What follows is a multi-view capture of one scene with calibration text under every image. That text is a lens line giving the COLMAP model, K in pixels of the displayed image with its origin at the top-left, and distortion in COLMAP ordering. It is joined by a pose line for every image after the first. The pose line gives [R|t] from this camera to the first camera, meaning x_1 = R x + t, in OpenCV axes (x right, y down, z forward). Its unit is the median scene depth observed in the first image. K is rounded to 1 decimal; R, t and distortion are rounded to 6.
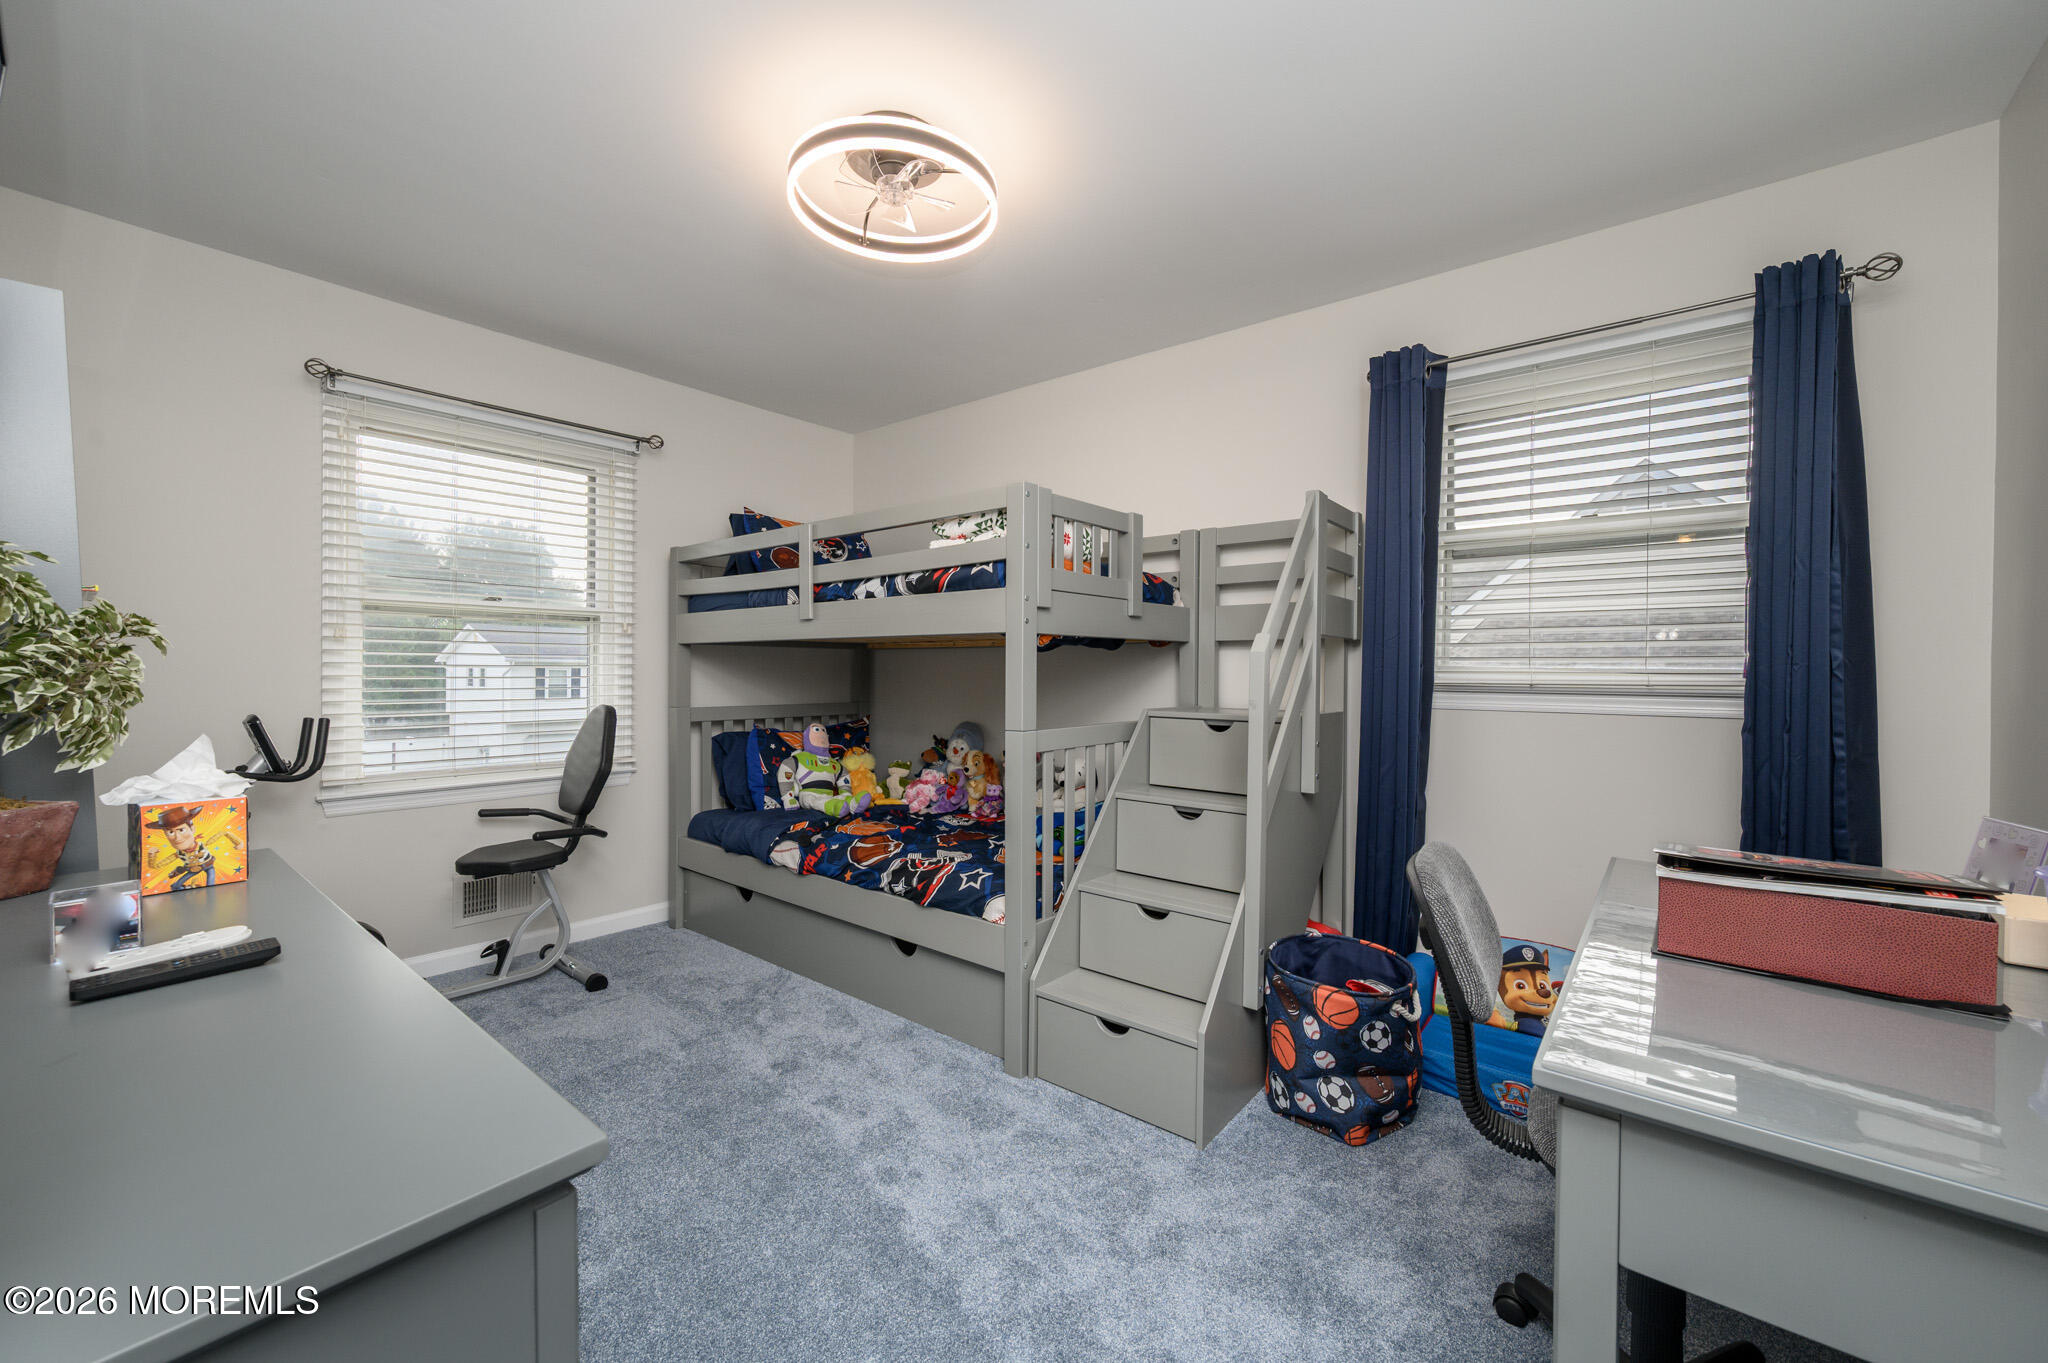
lens RADIAL K [[798.3, 0, 1026.7], [0, 798.3, 679.1], [0, 0, 1]] dist [-0.006320, 0.000878]
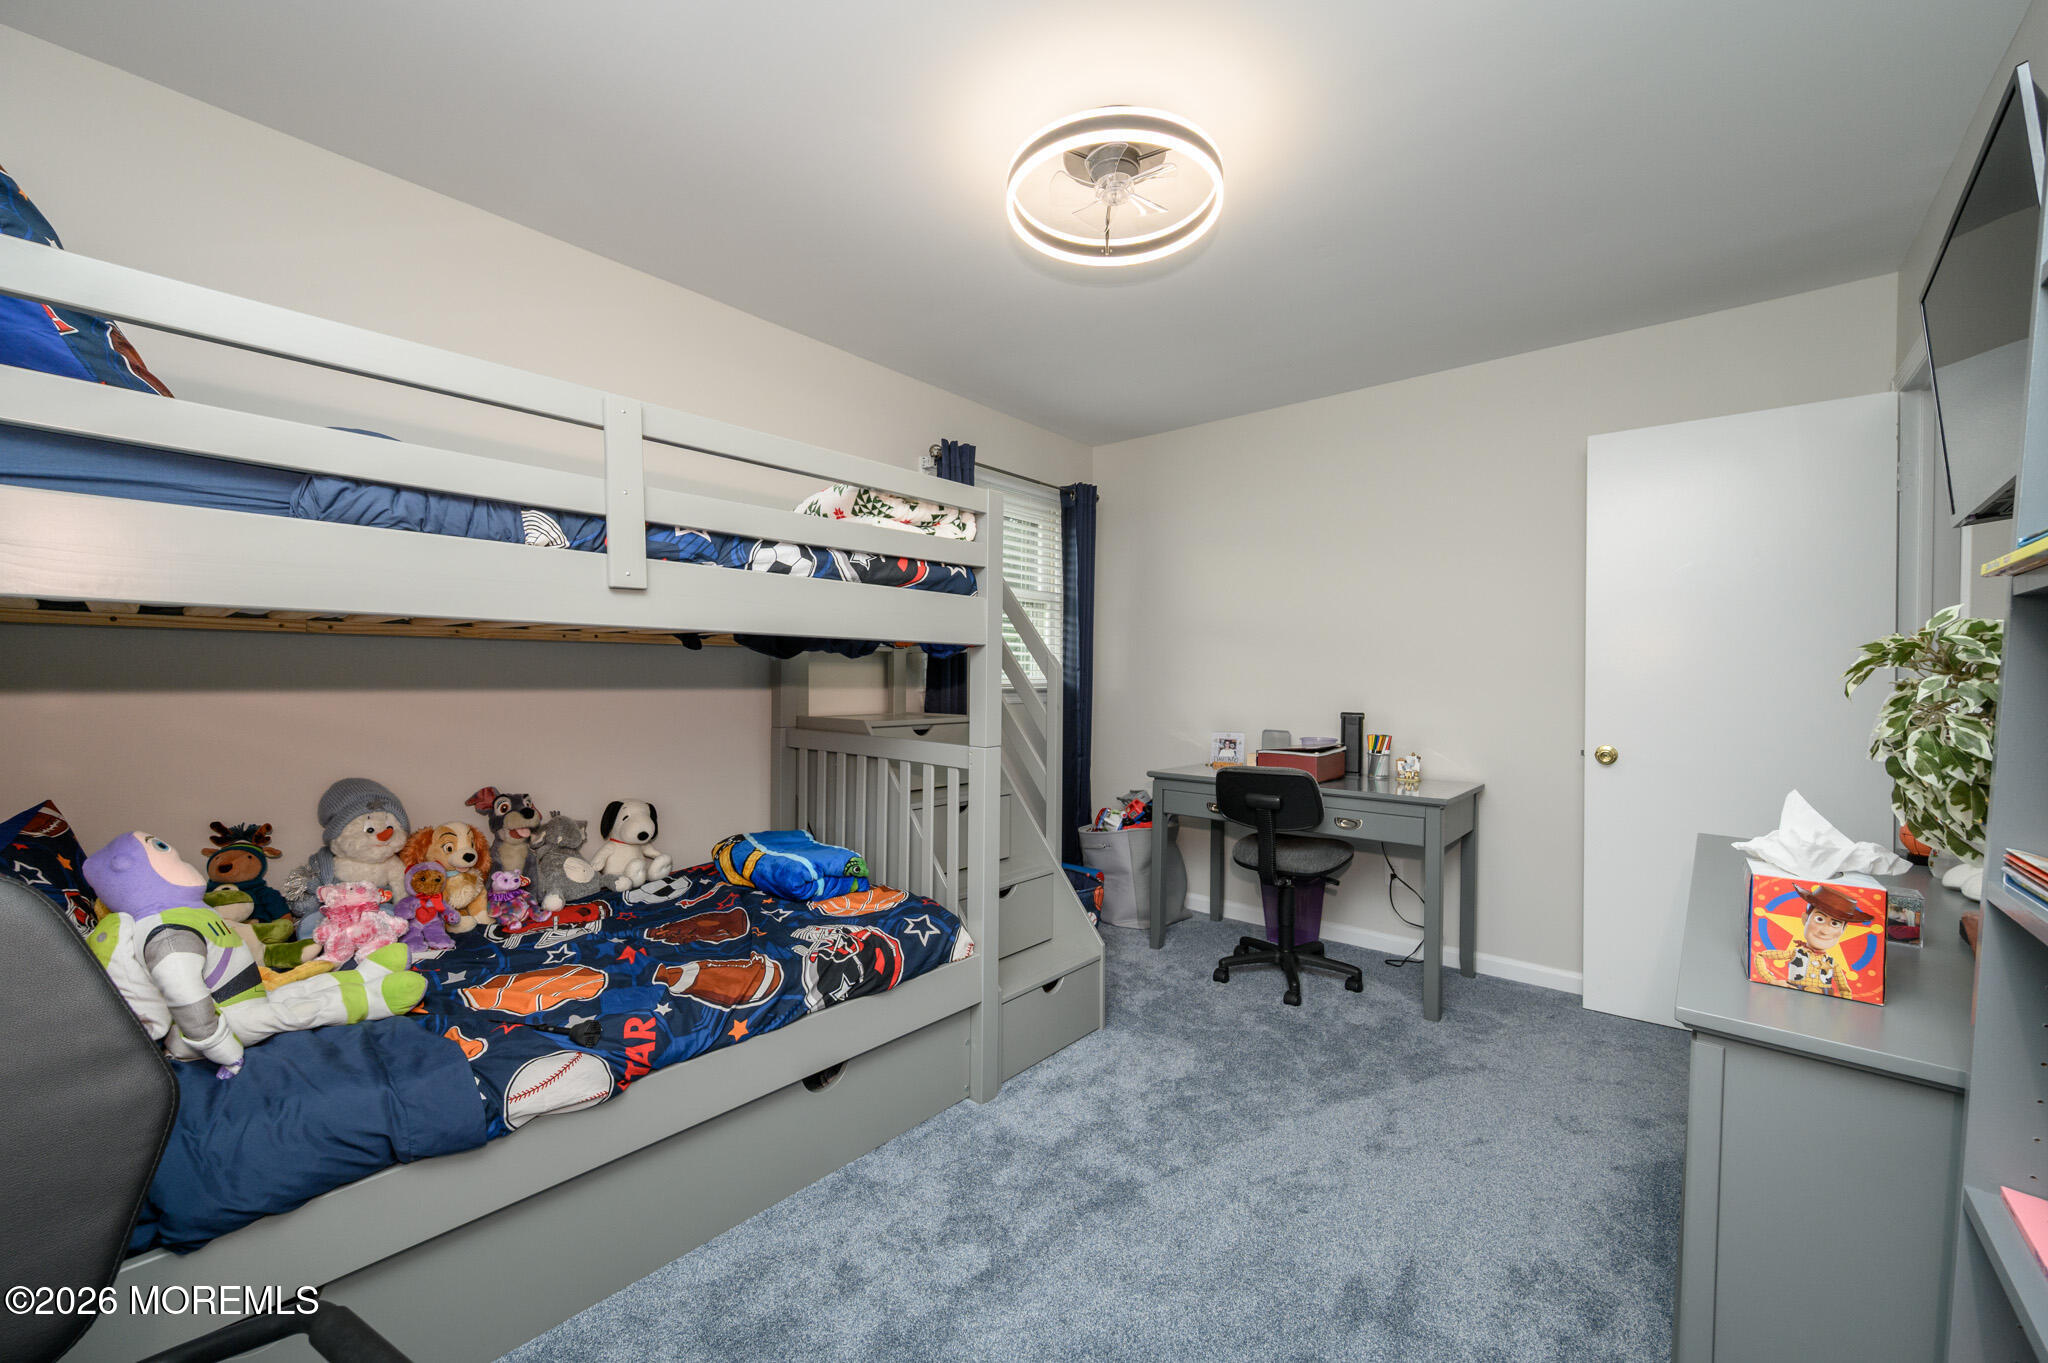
lens RADIAL K [[798.3, 0, 1027.6], [0, 798.3, 680.2], [0, 0, 1]] dist [-0.006320, 0.000878]
pose [[0.031778, -0.013271, 0.999407, -0.856290], [-0.000440, 0.999912, 0.013292, -0.025176], [-0.999495, -0.000862, 0.031770, 0.806227]]
